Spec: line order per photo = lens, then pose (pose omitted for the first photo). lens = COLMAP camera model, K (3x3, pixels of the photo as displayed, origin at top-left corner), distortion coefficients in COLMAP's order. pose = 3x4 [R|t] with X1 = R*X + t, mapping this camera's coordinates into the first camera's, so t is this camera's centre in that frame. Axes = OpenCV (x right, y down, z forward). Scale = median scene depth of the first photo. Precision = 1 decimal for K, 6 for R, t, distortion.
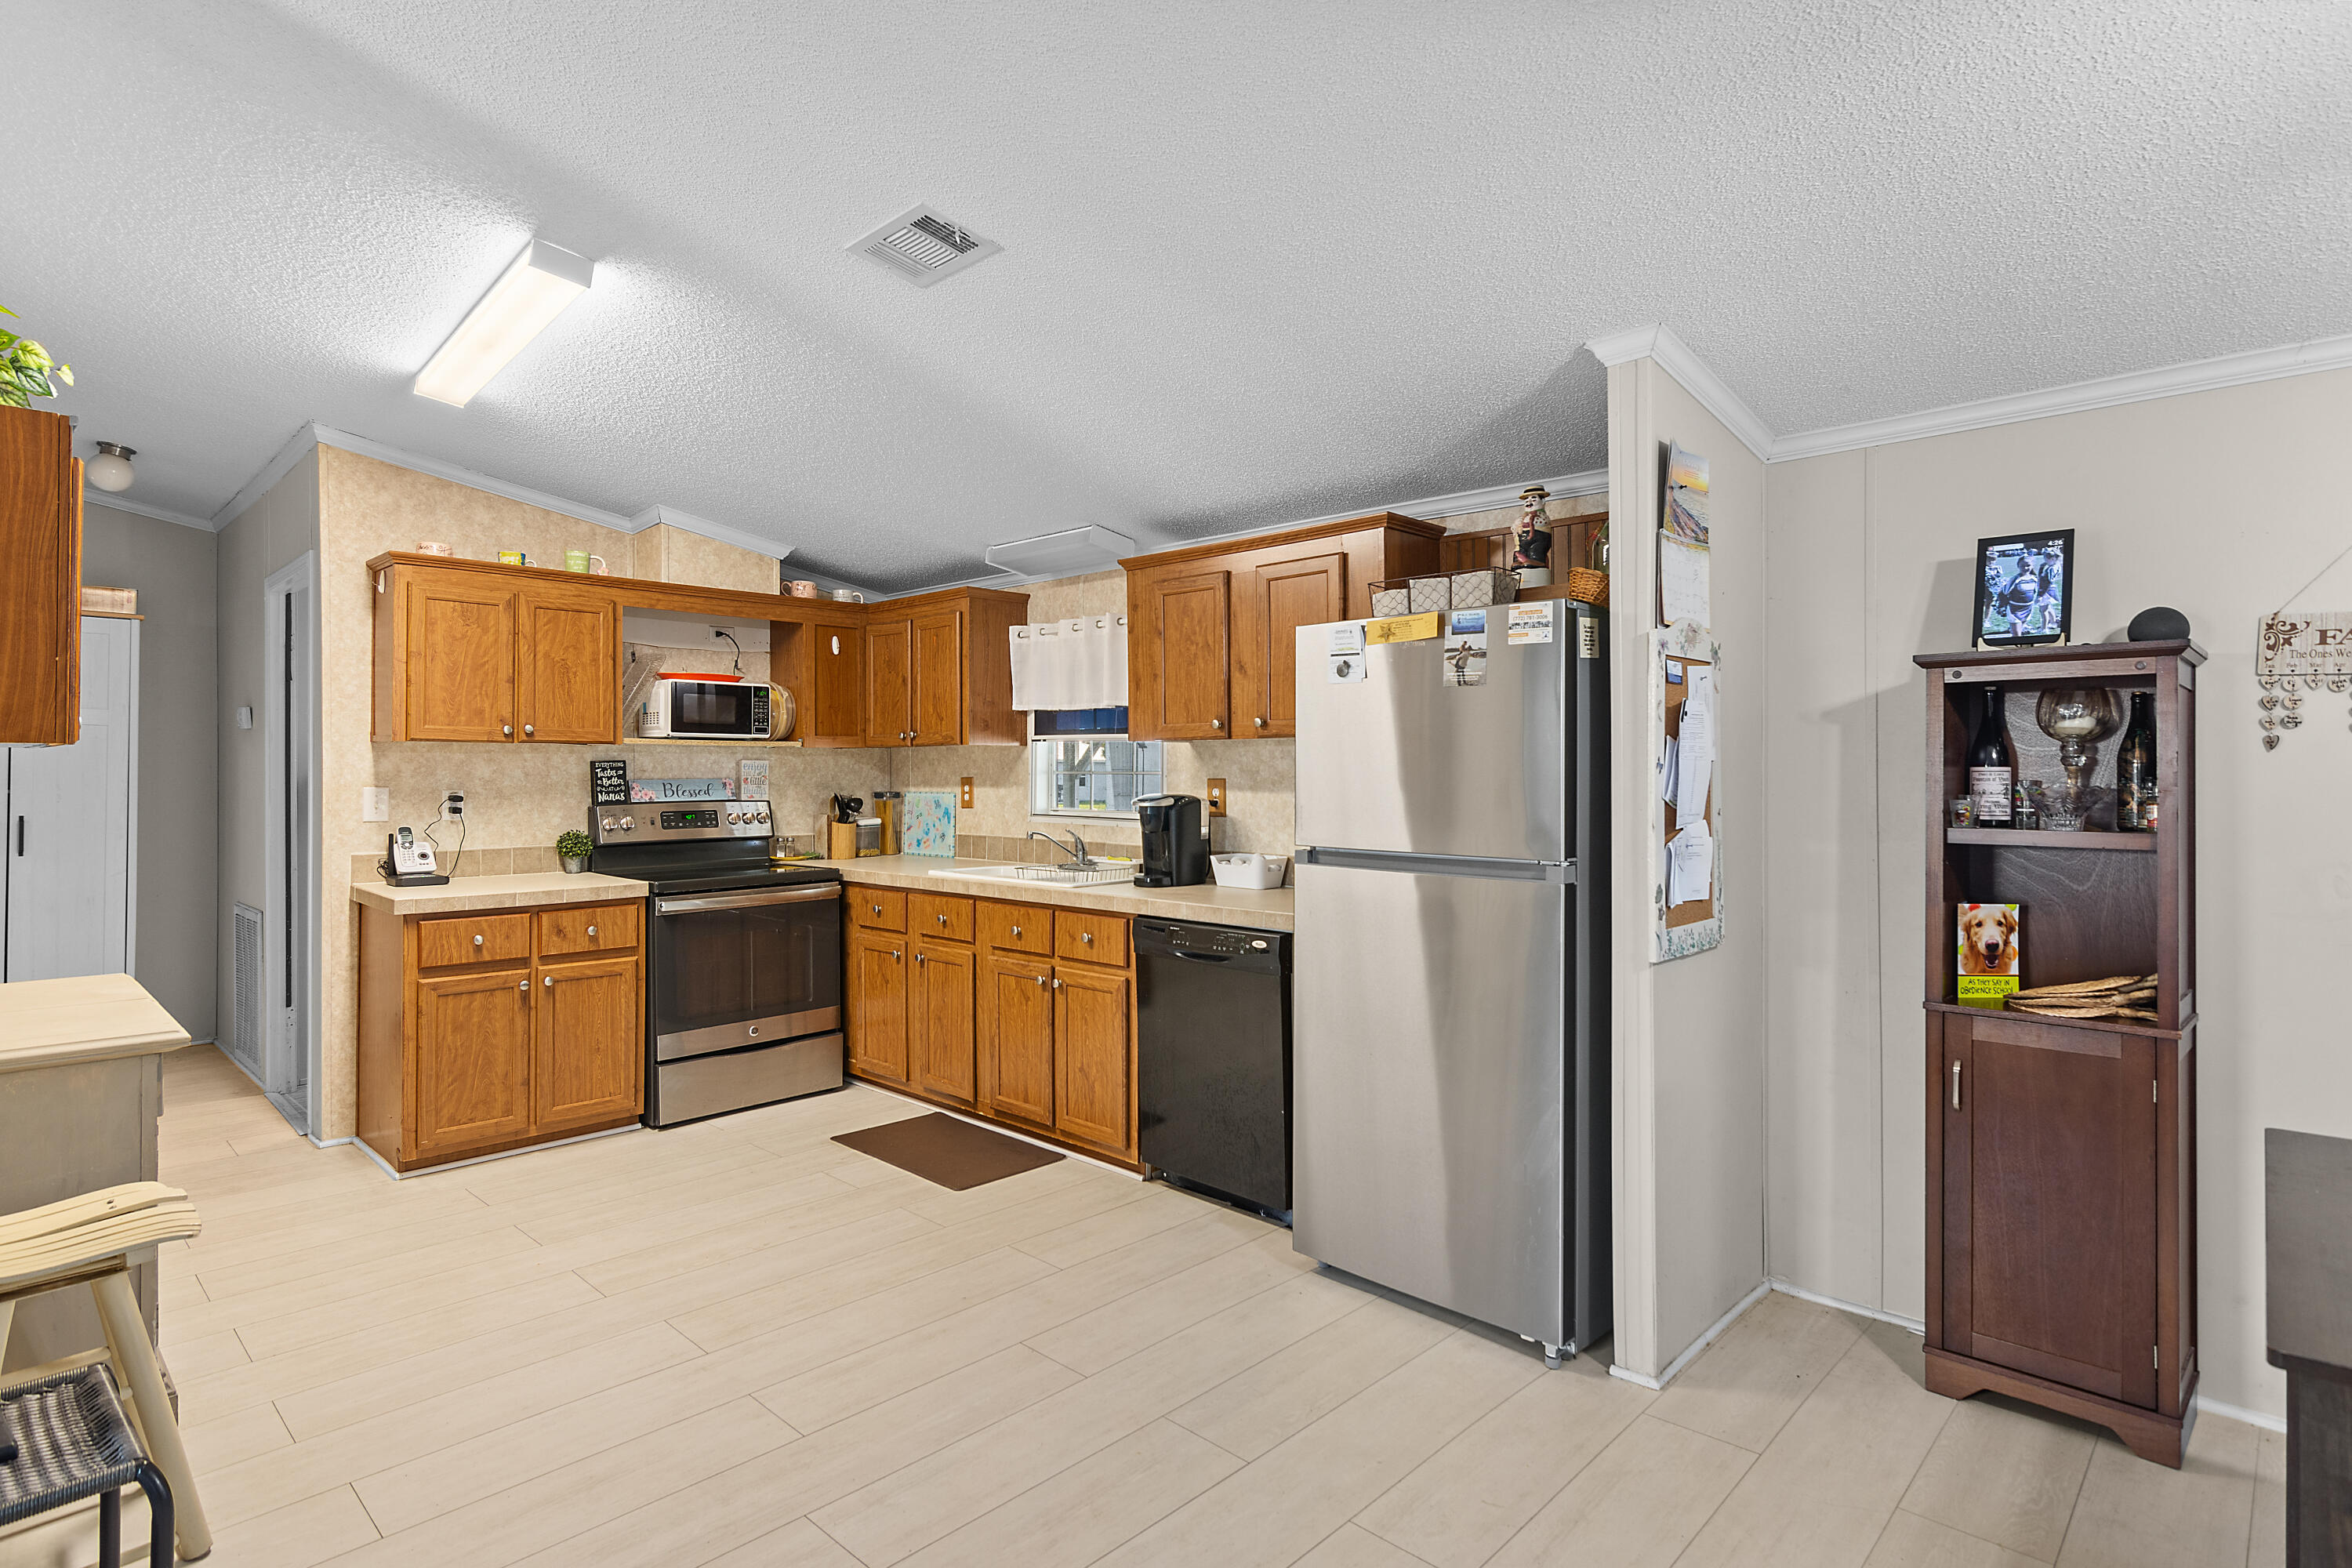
lens RADIAL K [[1205.3, 0, 1153.0], [0, 1205.3, 776.3], [0, 0, 1]] dist [-0.001073, -0.000654]
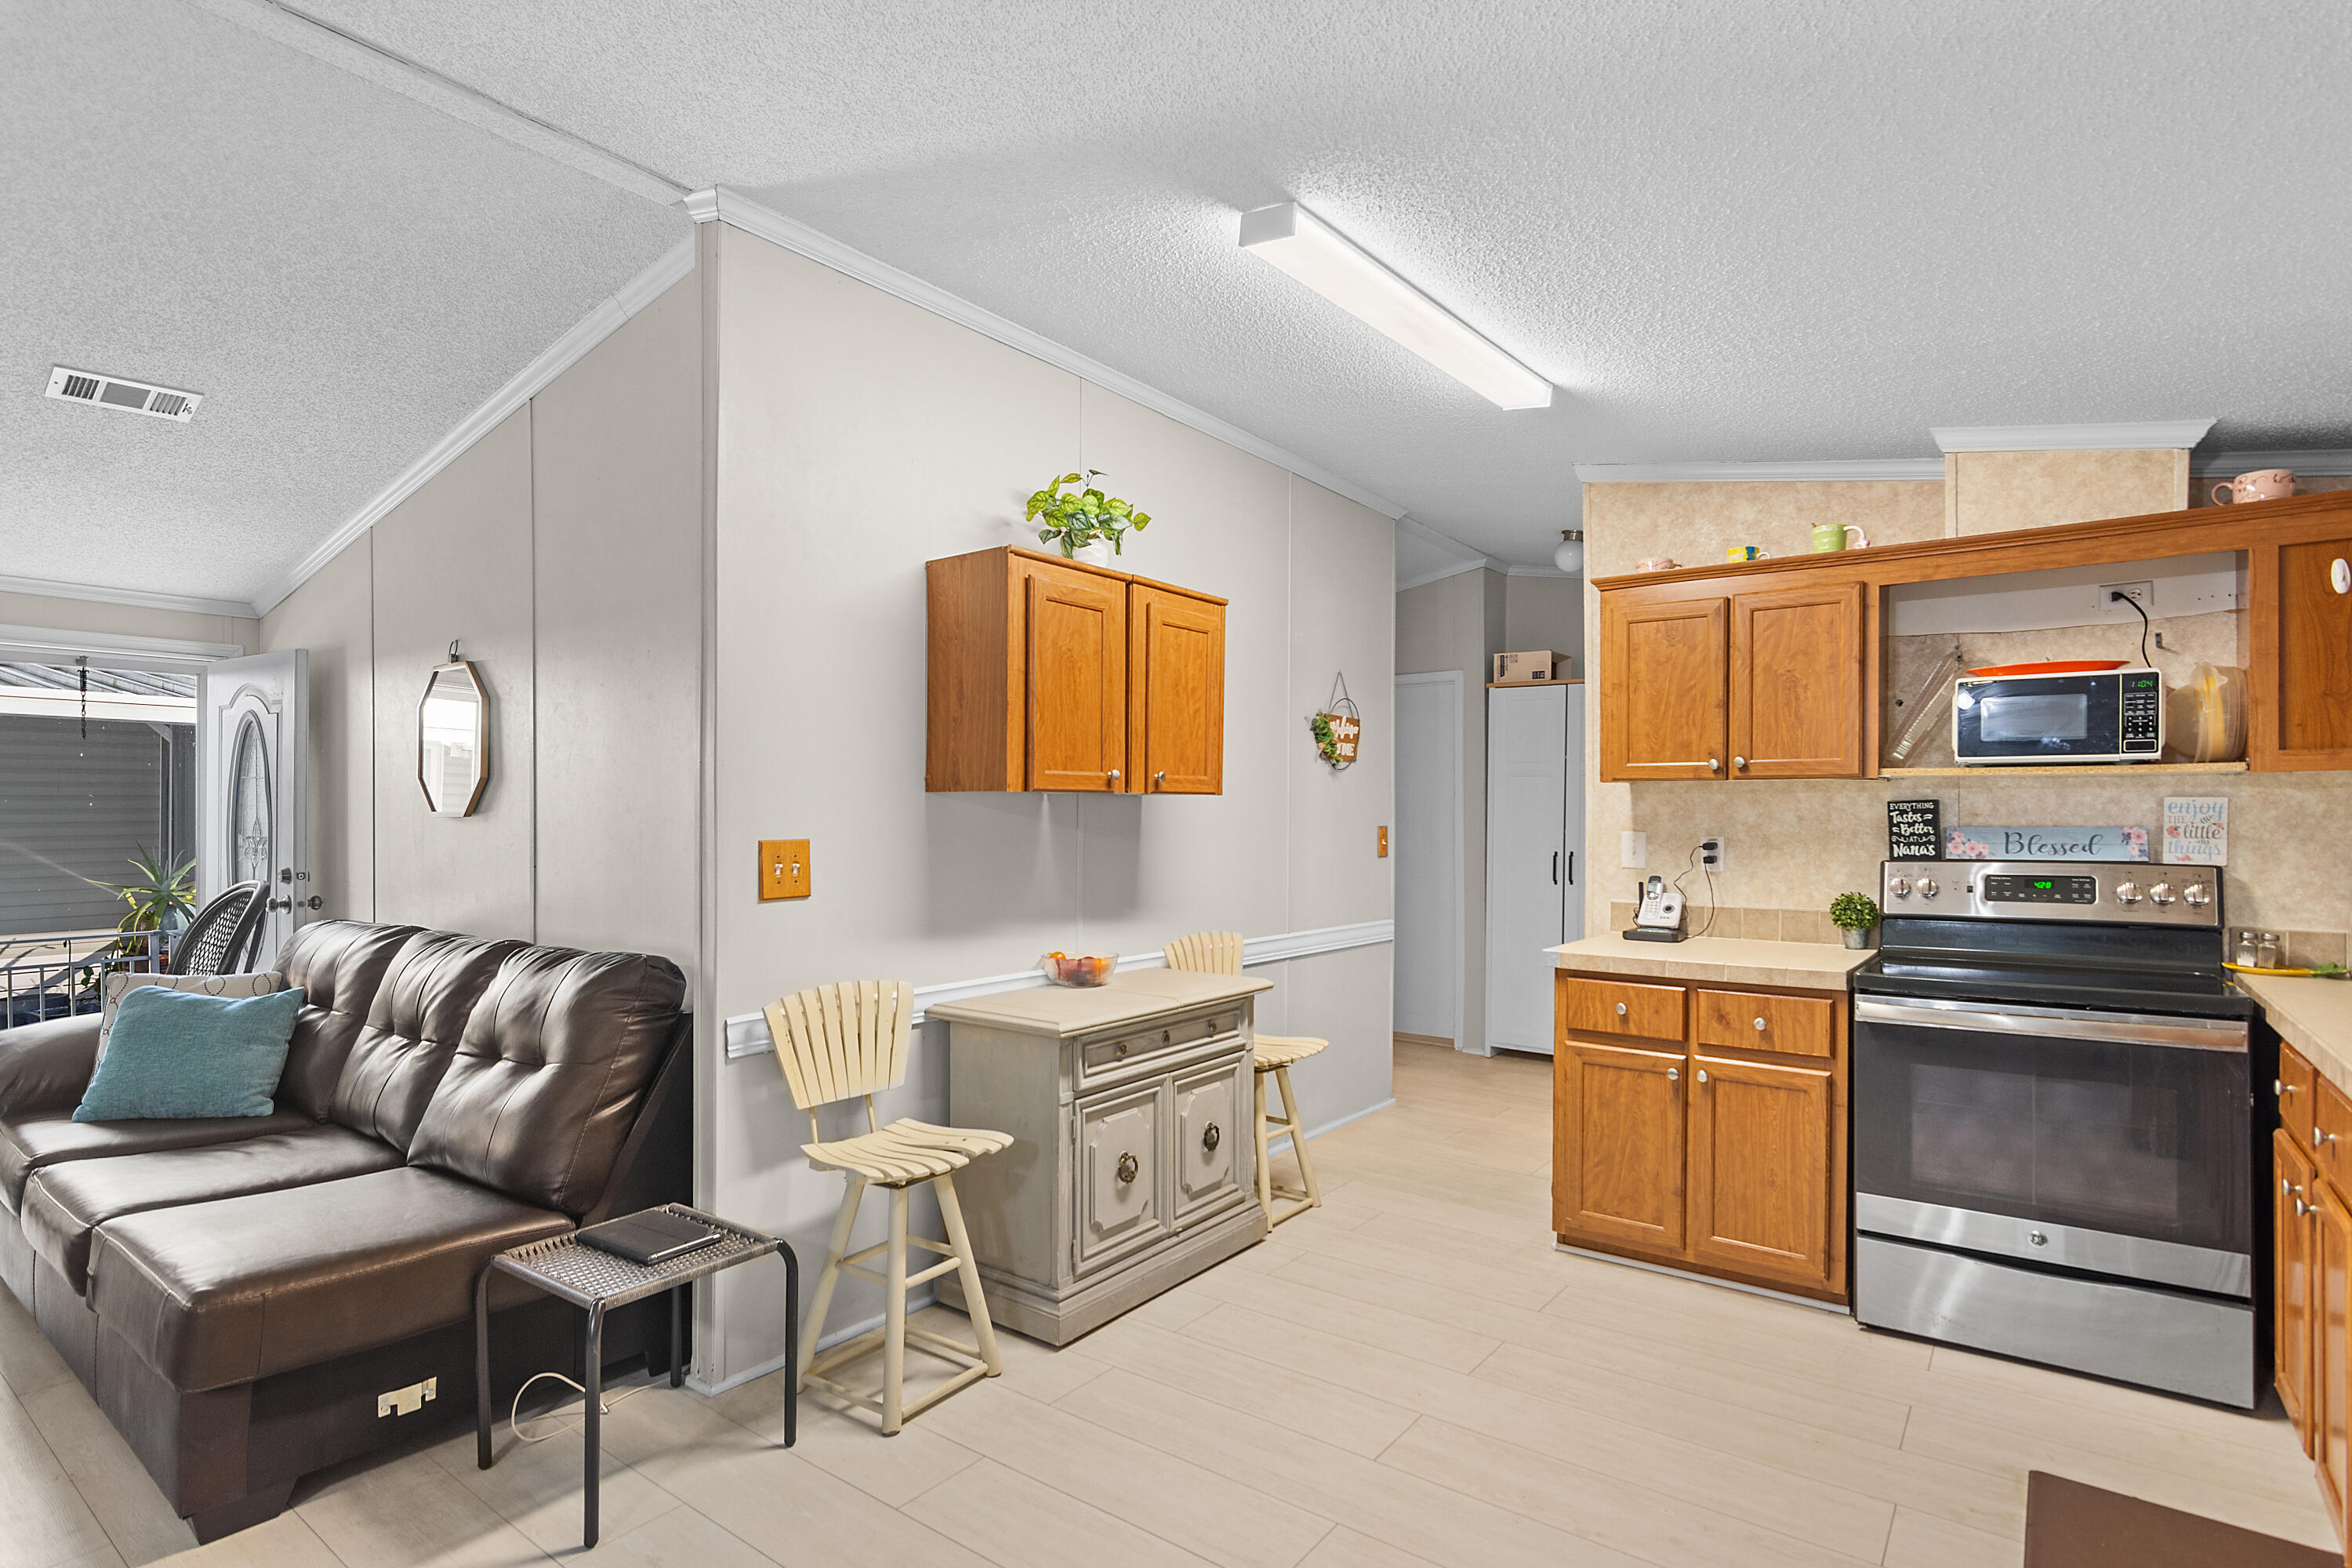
lens RADIAL K [[1170.3, 0, 1172.4], [0, 1170.3, 816.4], [0, 0, 1]] dist [-0.003843, 0.000007]
pose [[0.130452, 0.001848, -0.991453, 0.216864], [-0.006455, 0.999979, 0.001014, -0.001312], [0.991434, 0.006267, 0.130461, 0.532763]]
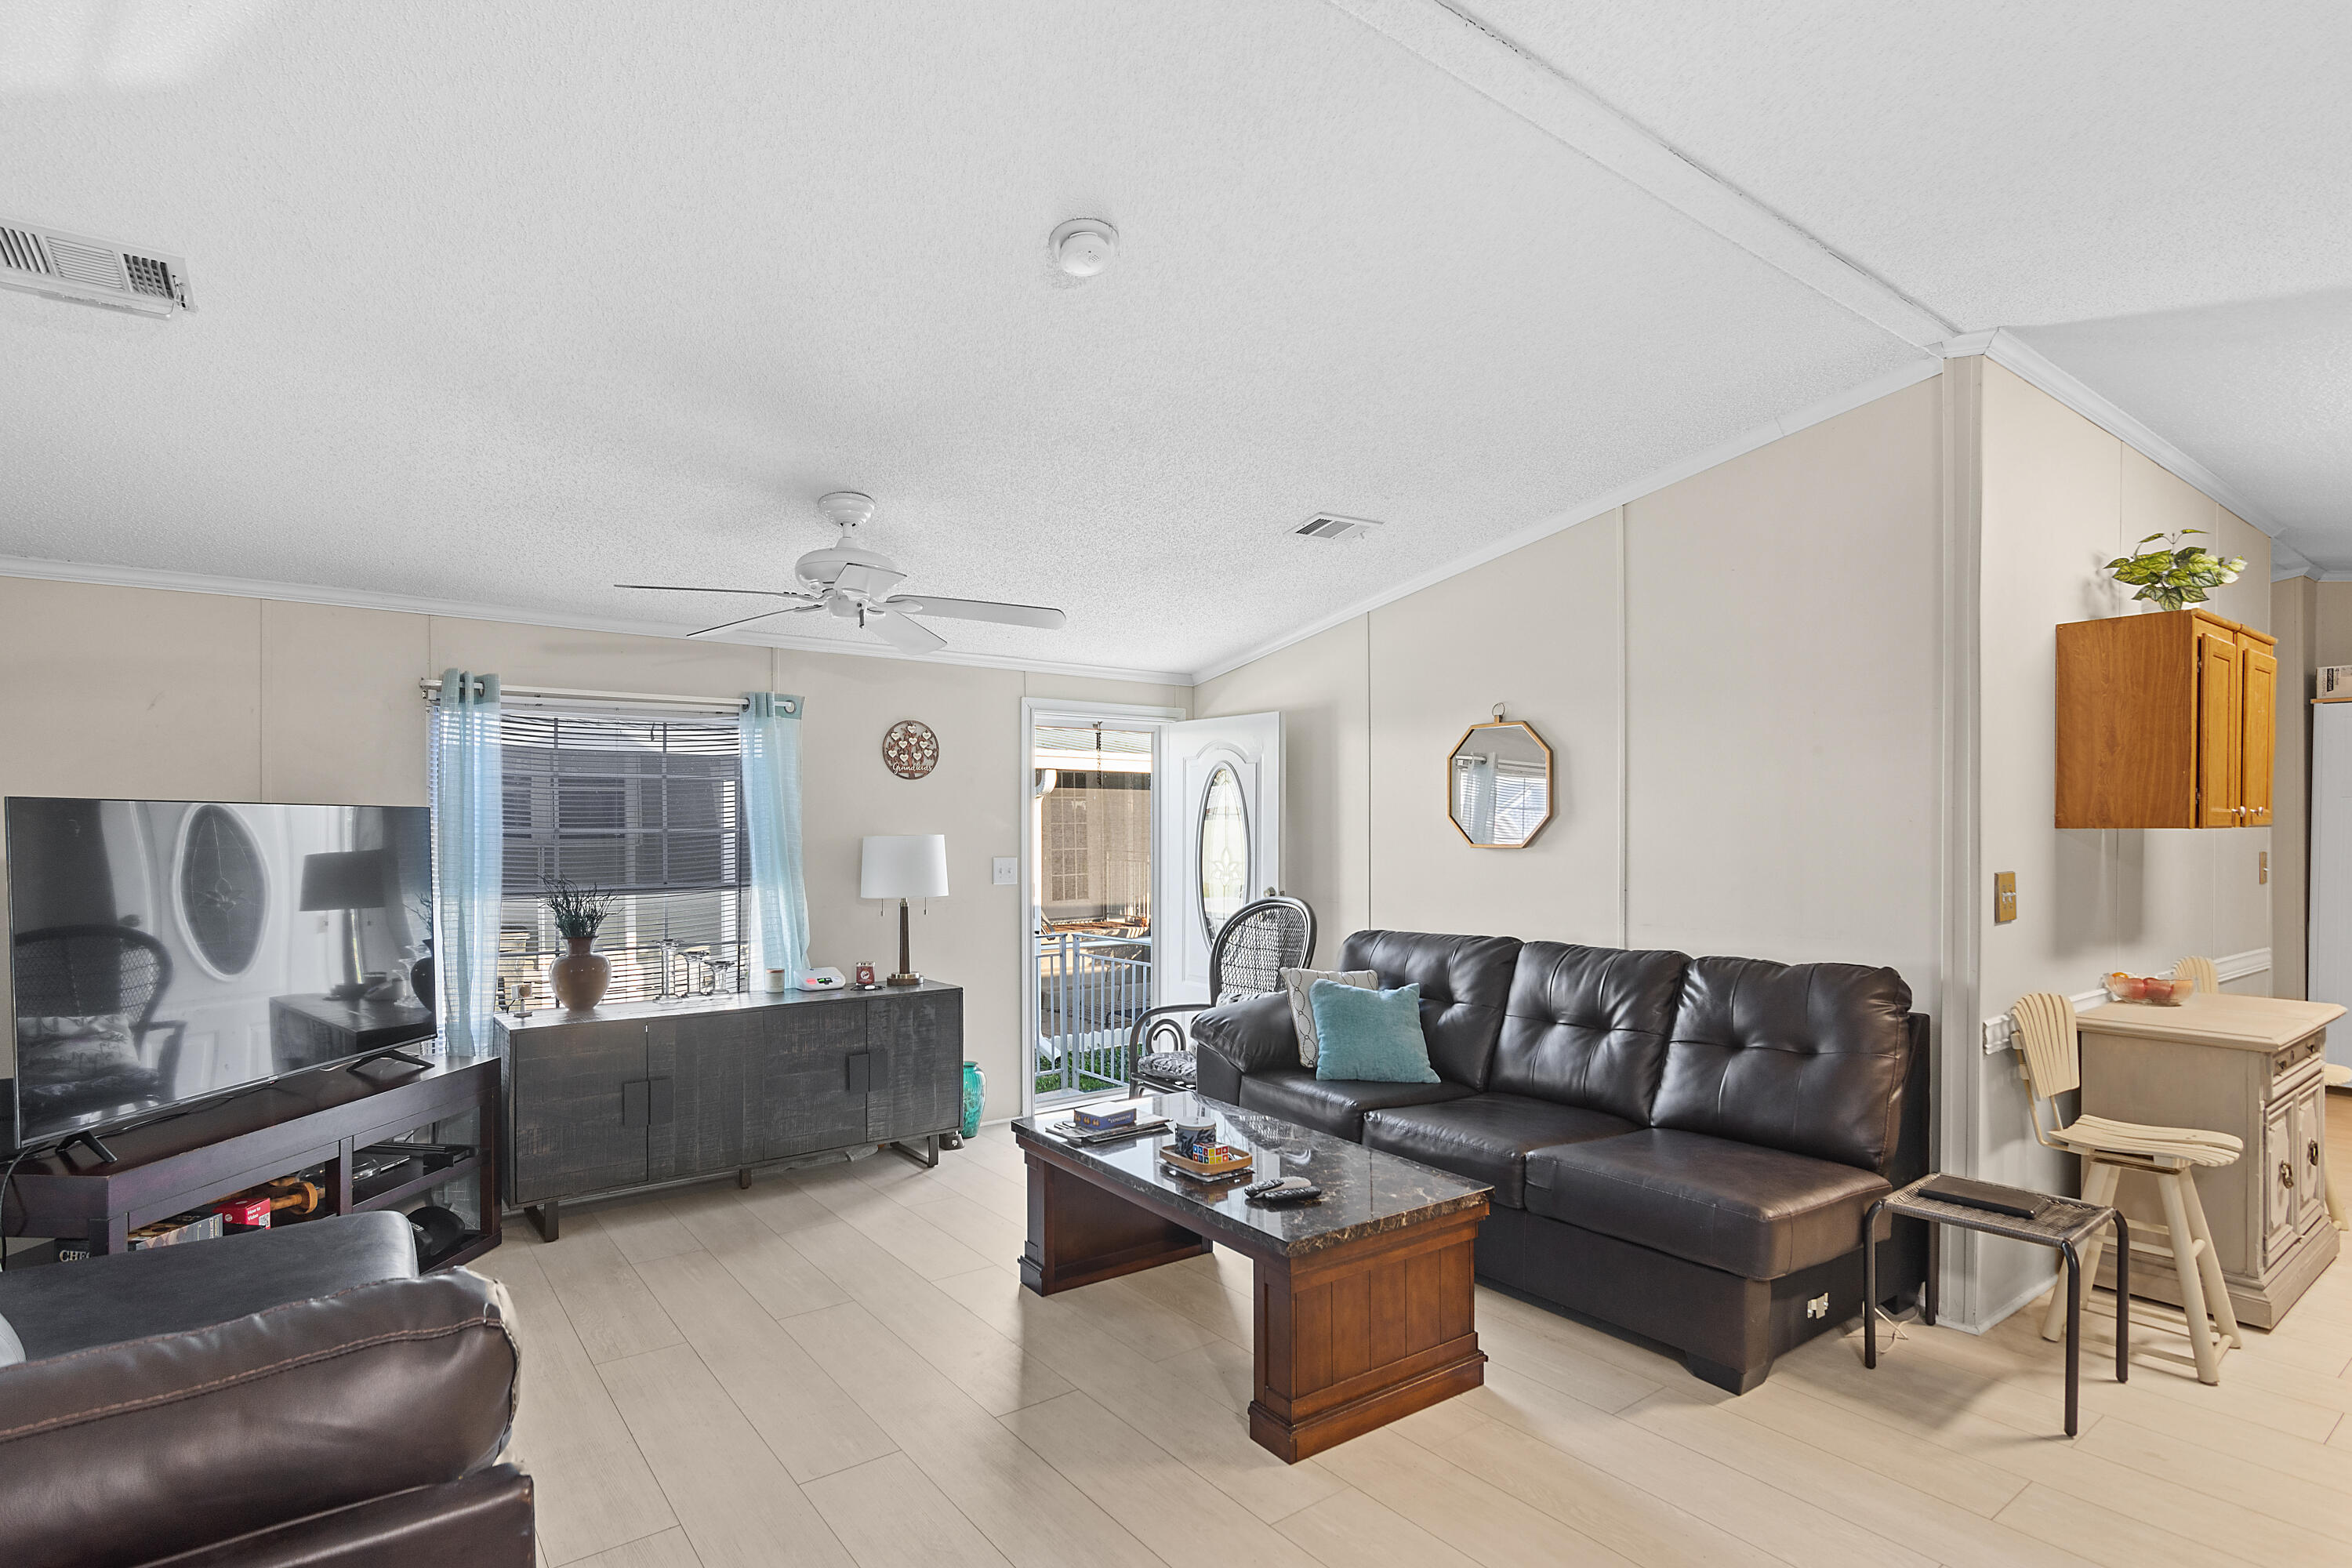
lens RADIAL K [[1162.5, 0, 1180.2], [0, 1162.5, 834.1], [0, 0, 1]] dist [0.000700, 0.000566]
pose [[-0.150538, 0.002966, -0.988600, 0.376302], [-0.000612, 0.999995, 0.003093, -0.012679], [0.988604, 0.001070, -0.150535, -0.009052]]
